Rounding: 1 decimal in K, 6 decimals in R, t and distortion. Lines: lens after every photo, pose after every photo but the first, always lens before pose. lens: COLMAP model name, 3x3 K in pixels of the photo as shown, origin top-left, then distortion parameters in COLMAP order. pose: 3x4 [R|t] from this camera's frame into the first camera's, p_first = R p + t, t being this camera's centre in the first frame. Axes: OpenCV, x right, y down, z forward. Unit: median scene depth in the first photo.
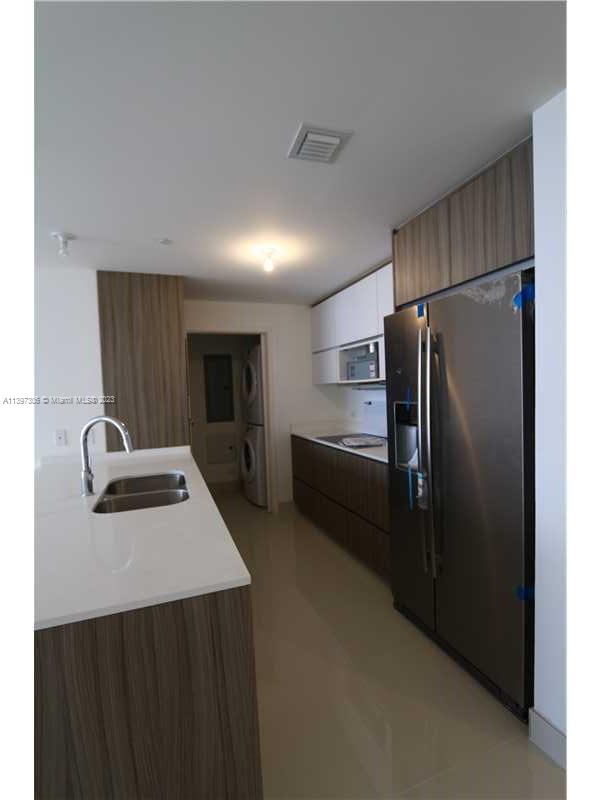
lens RADIAL K [[372.4, 0, 299.6], [0, 372.4, 410.9], [0, 0, 1]] dist [0.001435, 0.000017]
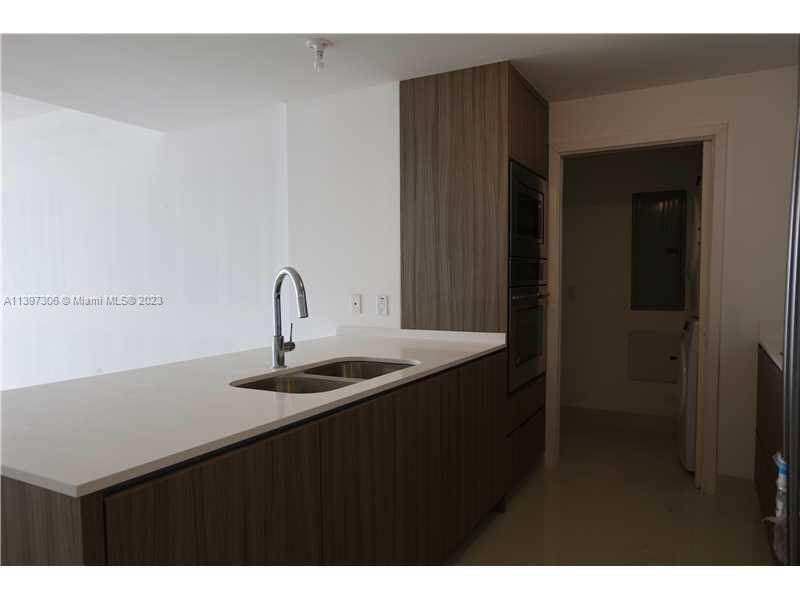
lens RADIAL K [[561.7, 0, 400.0], [0, 561.7, 300.0], [0, 0, 1]] dist [-0.031163, 0.001462]
pose [[0.659533, 0.062453, -0.749077, 0.304907], [-0.059417, 0.997756, 0.030872, 0.020785], [0.749324, 0.024147, 0.661763, 0.268514]]
